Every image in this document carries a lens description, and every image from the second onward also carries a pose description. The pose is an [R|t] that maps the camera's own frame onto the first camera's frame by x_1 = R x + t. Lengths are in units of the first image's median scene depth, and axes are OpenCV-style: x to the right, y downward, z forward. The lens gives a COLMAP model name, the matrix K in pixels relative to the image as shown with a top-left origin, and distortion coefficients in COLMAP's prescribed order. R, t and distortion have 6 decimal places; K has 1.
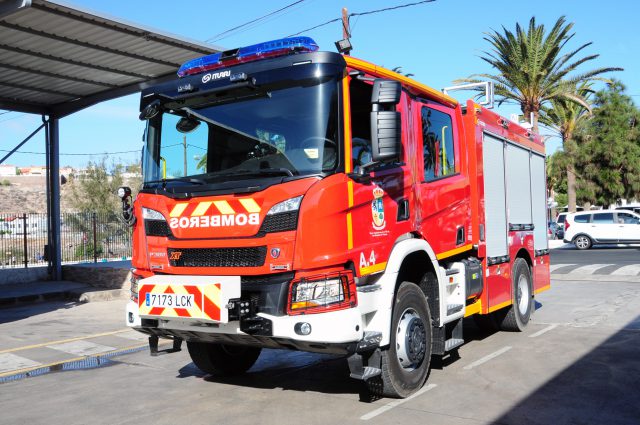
lens RADIAL K [[618.1, 0, 320.0], [0, 618.1, 212.5], [0, 0, 1]] dist [-0.008870, 0.006018]
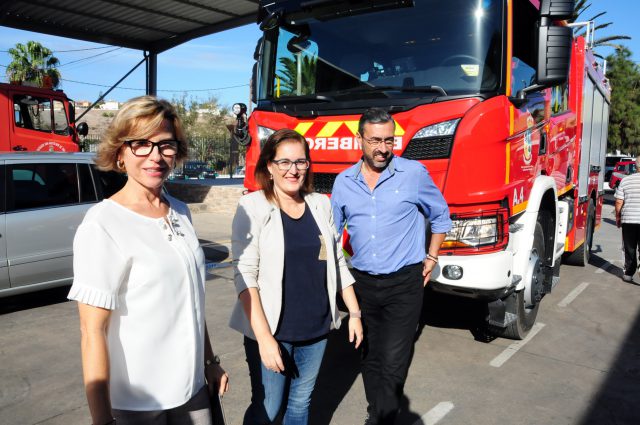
lens RADIAL K [[491.9, 0, 320.0], [0, 491.9, 212.5], [0, 0, 1]] dist [-0.171966, 0.150969]
pose [[0.996976, 0.055289, -0.054603, -0.158115], [-0.047474, 0.989668, 0.135289, 0.017827], [0.061519, -0.132288, 0.989300, 0.281140]]
